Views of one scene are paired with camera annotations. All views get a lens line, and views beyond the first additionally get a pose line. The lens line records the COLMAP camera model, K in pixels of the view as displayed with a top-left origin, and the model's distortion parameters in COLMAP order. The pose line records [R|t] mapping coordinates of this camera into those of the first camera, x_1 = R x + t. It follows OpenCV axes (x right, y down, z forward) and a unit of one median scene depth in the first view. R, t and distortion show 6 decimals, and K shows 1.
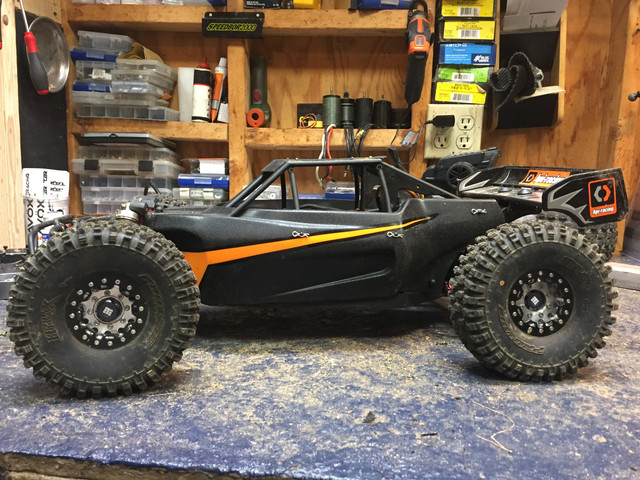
lens RADIAL K [[547.3, 0, 320.0], [0, 547.3, 240.0], [0, 0, 1]] dist [0.082450, -0.122744]
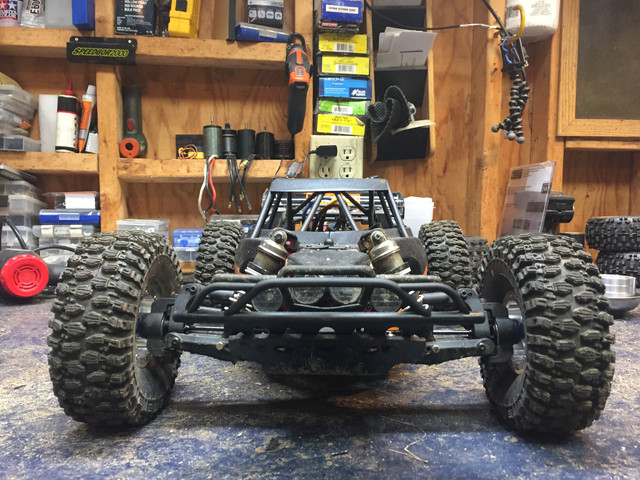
lens RADIAL K [[547.3, 0, 320.0], [0, 547.3, 240.0], [0, 0, 1]] dist [0.082450, -0.122744]
pose [[0.976805, -0.030027, 0.212016, -0.005291], [0.048829, 0.995268, -0.084010, 0.028625], [-0.208490, 0.092414, 0.973649, 0.035535]]
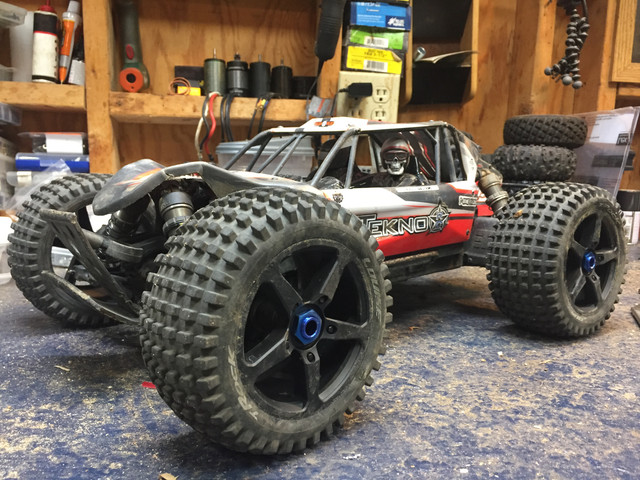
lens RADIAL K [[547.3, 0, 320.0], [0, 547.3, 240.0], [0, 0, 1]] dist [0.082450, -0.122744]
pose [[0.958770, -0.041097, 0.281197, -0.082415], [0.037545, 0.999133, 0.018012, -0.000362], [-0.281693, -0.006711, 0.959481, 0.176320]]
